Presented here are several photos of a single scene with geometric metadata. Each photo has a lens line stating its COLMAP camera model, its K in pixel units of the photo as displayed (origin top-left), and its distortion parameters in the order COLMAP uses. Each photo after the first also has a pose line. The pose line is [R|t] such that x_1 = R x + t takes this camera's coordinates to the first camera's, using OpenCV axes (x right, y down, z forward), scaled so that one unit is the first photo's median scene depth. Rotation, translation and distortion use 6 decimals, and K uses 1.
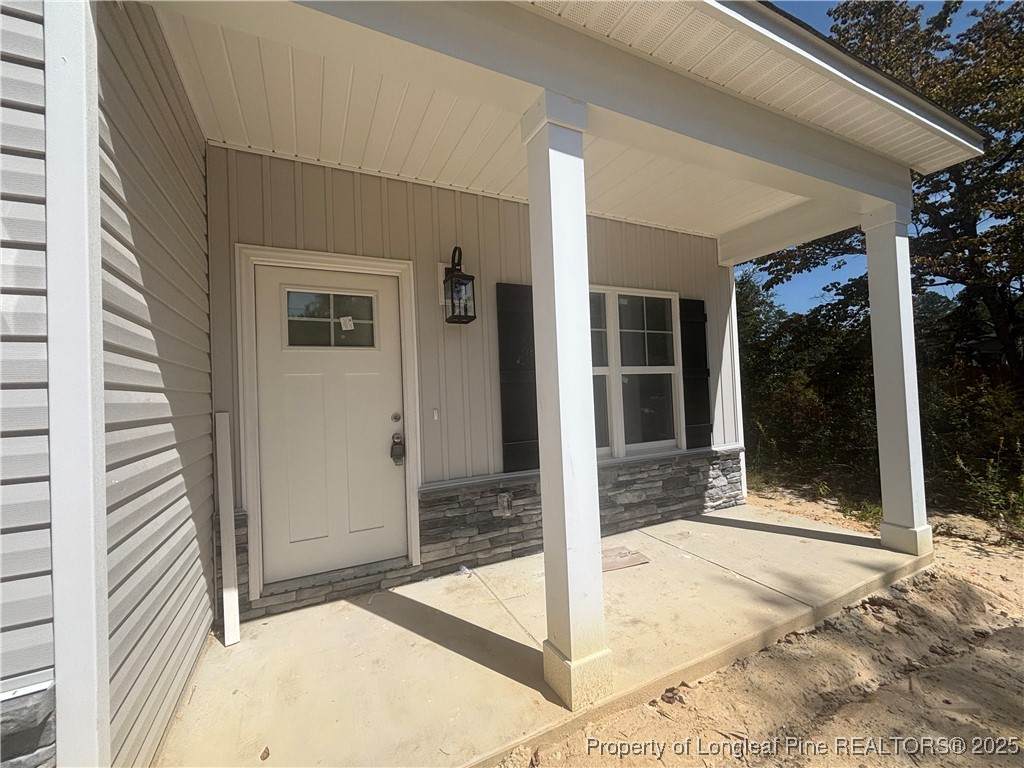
lens RADIAL K [[415.1, 0, 512.0], [0, 415.1, 384.0], [0, 0, 1]] dist [-0.005994, 0.000083]
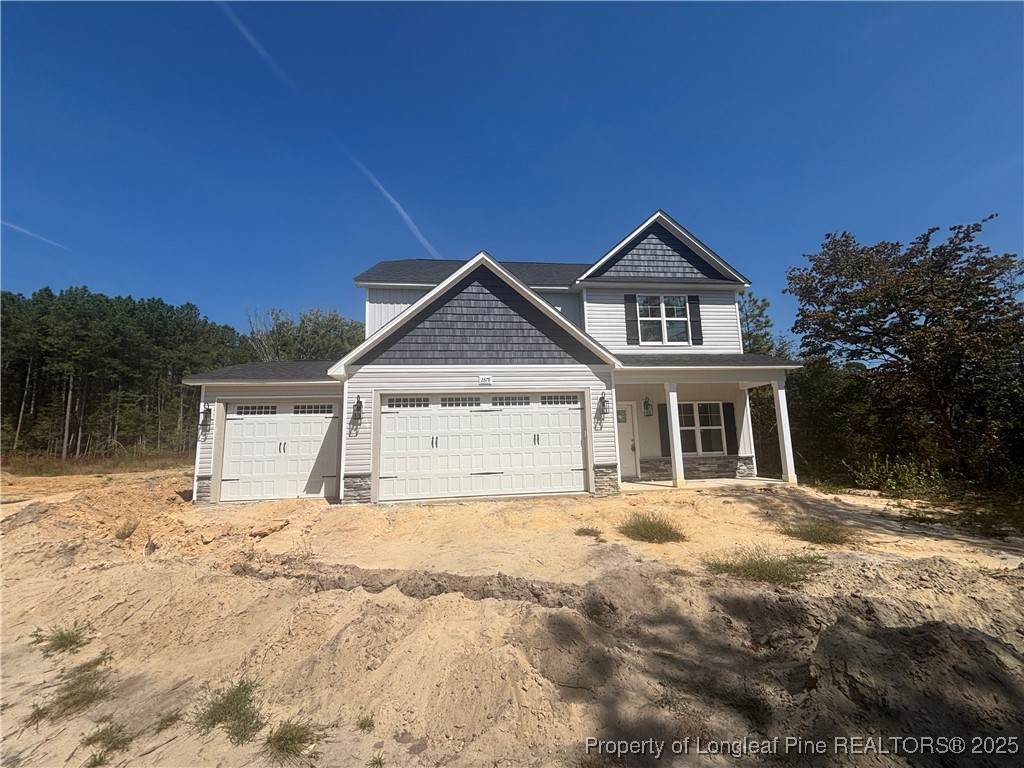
lens RADIAL K [[415.1, 0, 512.0], [0, 415.1, 384.0], [0, 0, 1]] dist [-0.005994, 0.000083]
pose [[0.944948, -0.034701, -0.325377, -0.042936], [-0.002817, 0.993461, -0.114135, 0.000470], [0.327210, 0.108768, 0.938671, -2.244637]]
